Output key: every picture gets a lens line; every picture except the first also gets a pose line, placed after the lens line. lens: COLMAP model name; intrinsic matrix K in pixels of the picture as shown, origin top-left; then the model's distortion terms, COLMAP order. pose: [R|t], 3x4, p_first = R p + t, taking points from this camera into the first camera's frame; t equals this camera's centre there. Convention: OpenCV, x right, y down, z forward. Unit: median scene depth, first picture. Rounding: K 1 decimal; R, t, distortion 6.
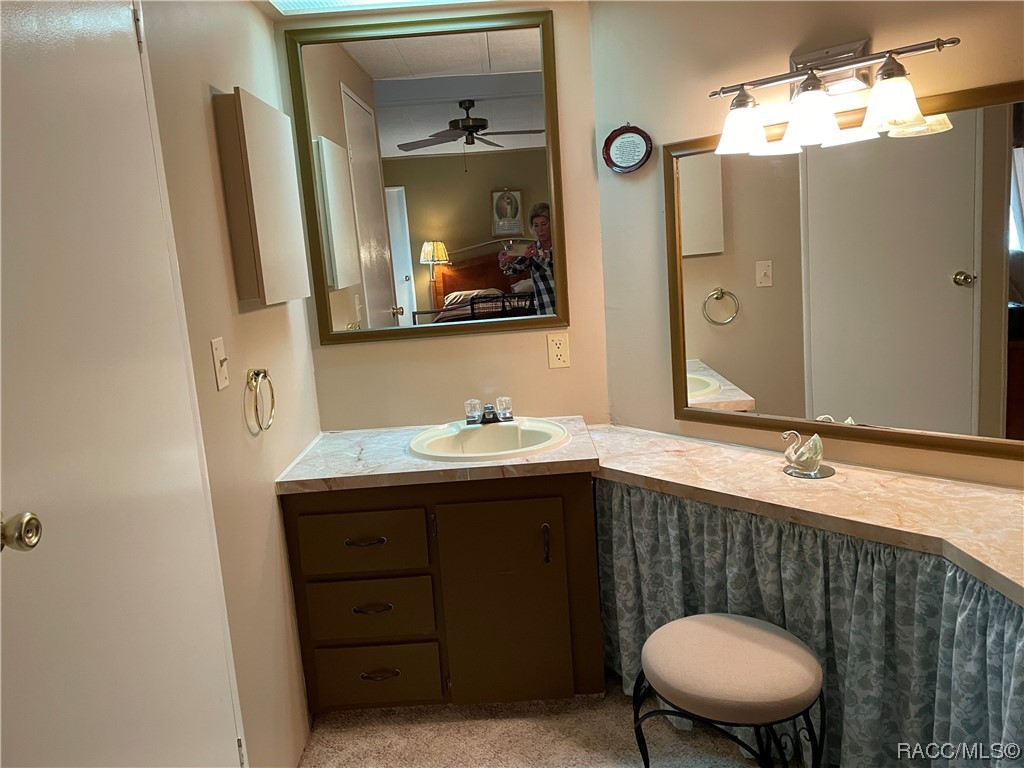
lens RADIAL K [[771.8, 0, 514.6], [0, 771.8, 374.5], [0, 0, 1]] dist [0.084501, -0.109347]
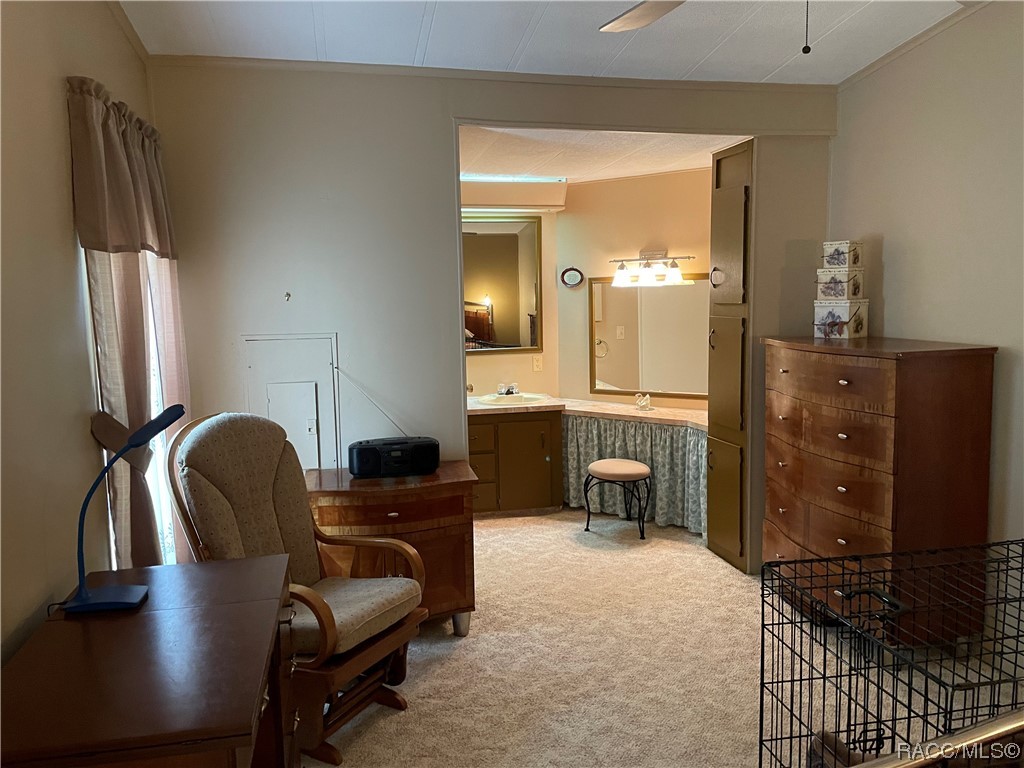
lens RADIAL K [[771.8, 0, 508.0], [0, 771.8, 388.6], [0, 0, 1]] dist [0.084501, -0.109347]
pose [[0.978671, 0.024924, 0.203916, -0.602077], [-0.015226, 0.998683, -0.048993, 0.190715], [-0.204868, 0.044844, 0.977762, -1.441076]]
